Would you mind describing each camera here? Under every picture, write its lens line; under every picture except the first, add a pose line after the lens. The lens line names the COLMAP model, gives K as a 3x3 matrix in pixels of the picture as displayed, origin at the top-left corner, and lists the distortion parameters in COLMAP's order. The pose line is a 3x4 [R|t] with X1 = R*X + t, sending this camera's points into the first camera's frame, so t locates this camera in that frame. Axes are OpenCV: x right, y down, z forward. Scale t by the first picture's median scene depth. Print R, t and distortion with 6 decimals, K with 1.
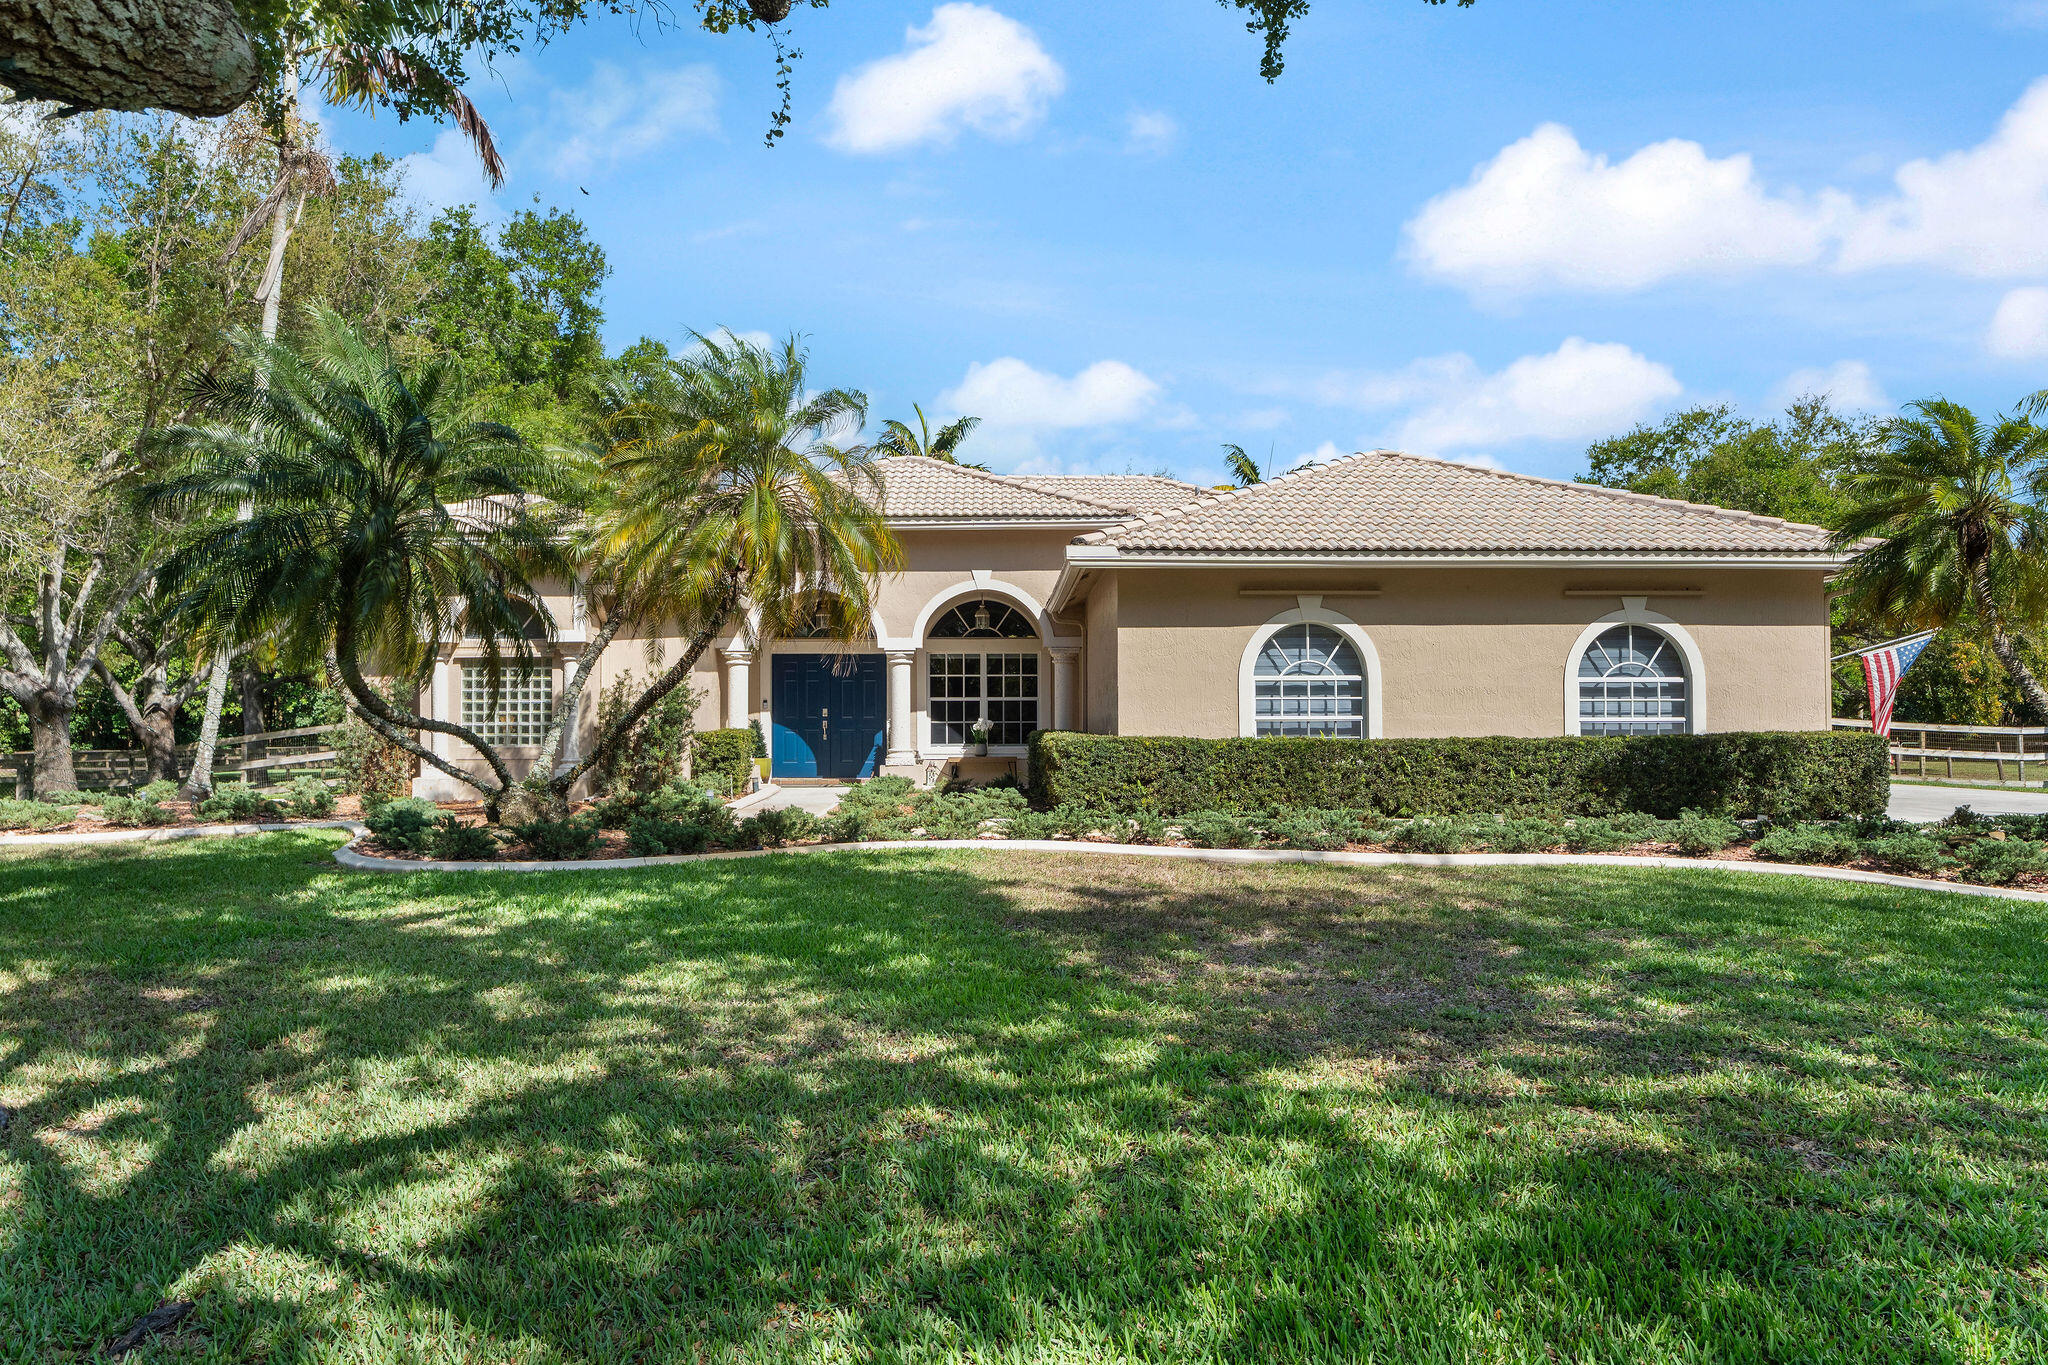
lens RADIAL K [[1580.6, 0, 1024.0], [0, 1580.6, 682.5], [0, 0, 1]] dist [0.001259, 0.007369]
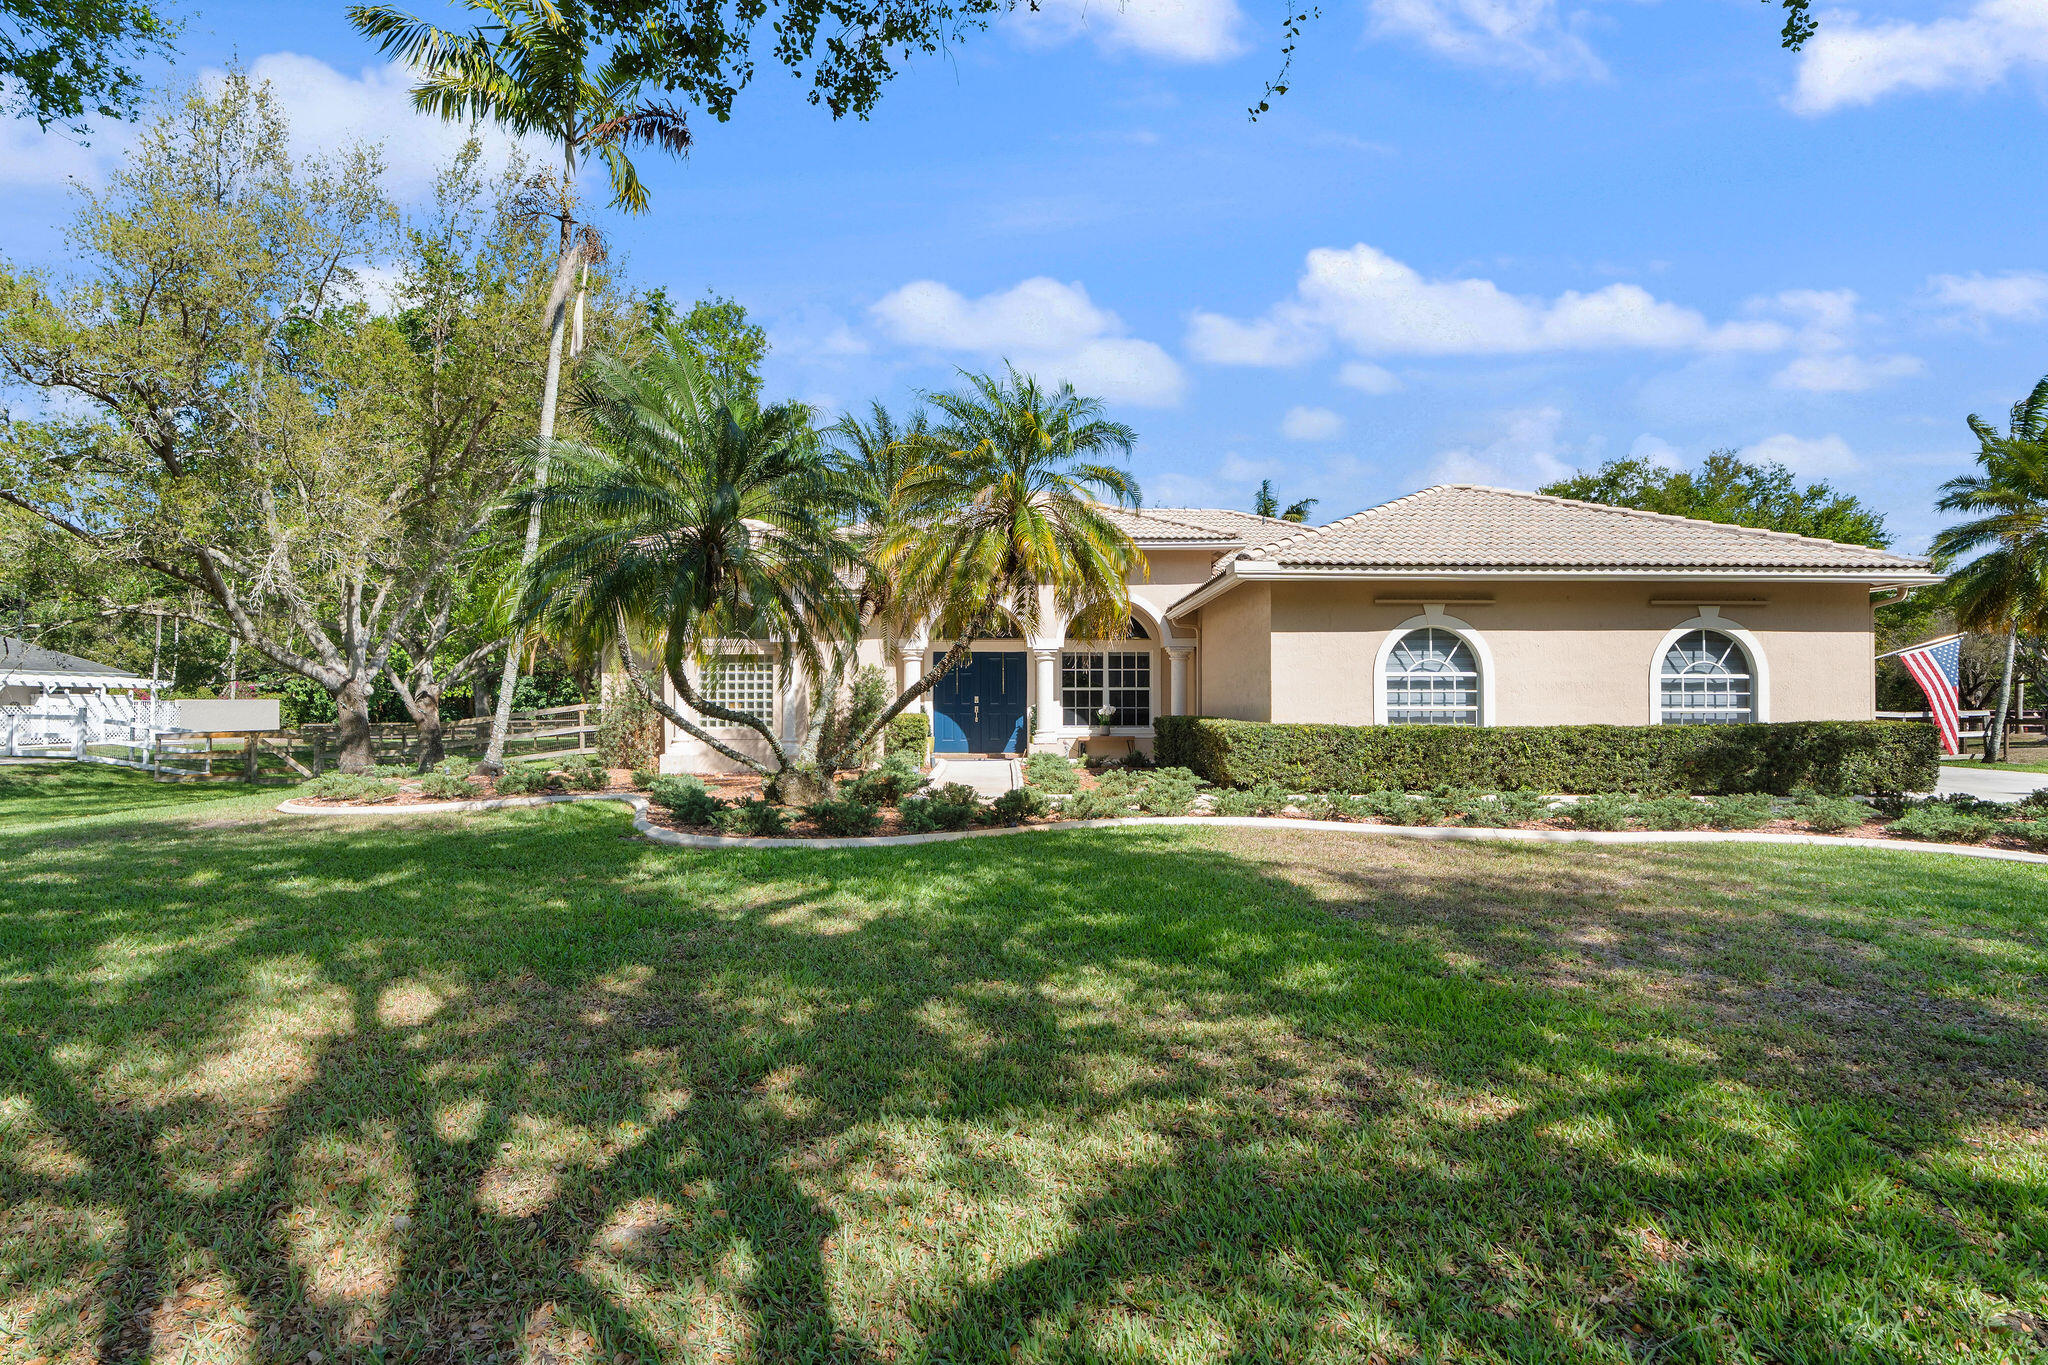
lens RADIAL K [[1178.6, 0, 1017.4], [0, 1178.6, 691.9], [0, 0, 1]] dist [-0.006813, -0.001034]
pose [[0.999965, 0.002085, -0.008126, -0.121834], [-0.001943, 0.999847, 0.017400, -0.004360], [0.008161, -0.017384, 0.999816, 0.119244]]
